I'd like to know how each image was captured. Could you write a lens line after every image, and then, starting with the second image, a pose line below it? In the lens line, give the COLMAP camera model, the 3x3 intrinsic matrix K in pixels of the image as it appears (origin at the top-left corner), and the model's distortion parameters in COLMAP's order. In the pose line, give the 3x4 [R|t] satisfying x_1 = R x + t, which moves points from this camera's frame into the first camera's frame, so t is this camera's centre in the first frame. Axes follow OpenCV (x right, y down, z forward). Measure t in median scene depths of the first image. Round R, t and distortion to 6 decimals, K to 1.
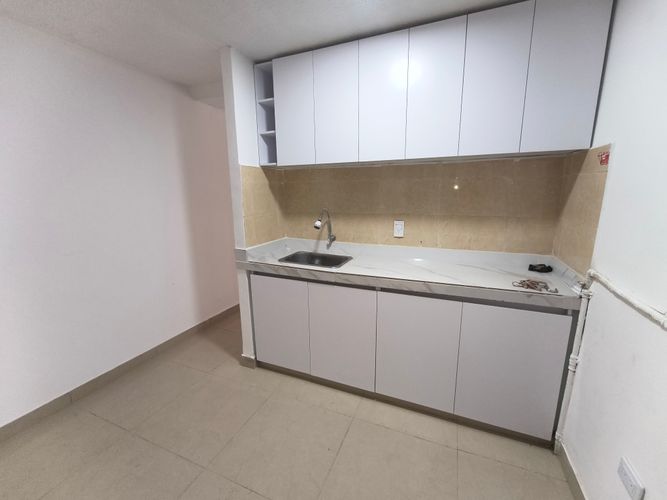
lens RADIAL K [[287.3, 0, 333.2], [0, 287.3, 248.7], [0, 0, 1]] dist [-0.003232, -0.000049]
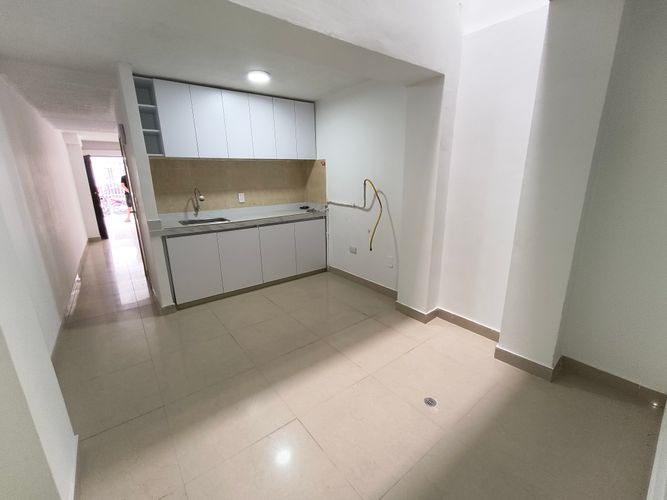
lens RADIAL K [[287.3, 0, 333.4], [0, 287.3, 250.8], [0, 0, 1]] dist [-0.003232, -0.000049]
pose [[0.485246, -0.216957, 0.847034, -1.077101], [0.186886, 0.972076, 0.141922, 0.103361], [-0.854172, 0.089432, 0.512242, -0.345974]]
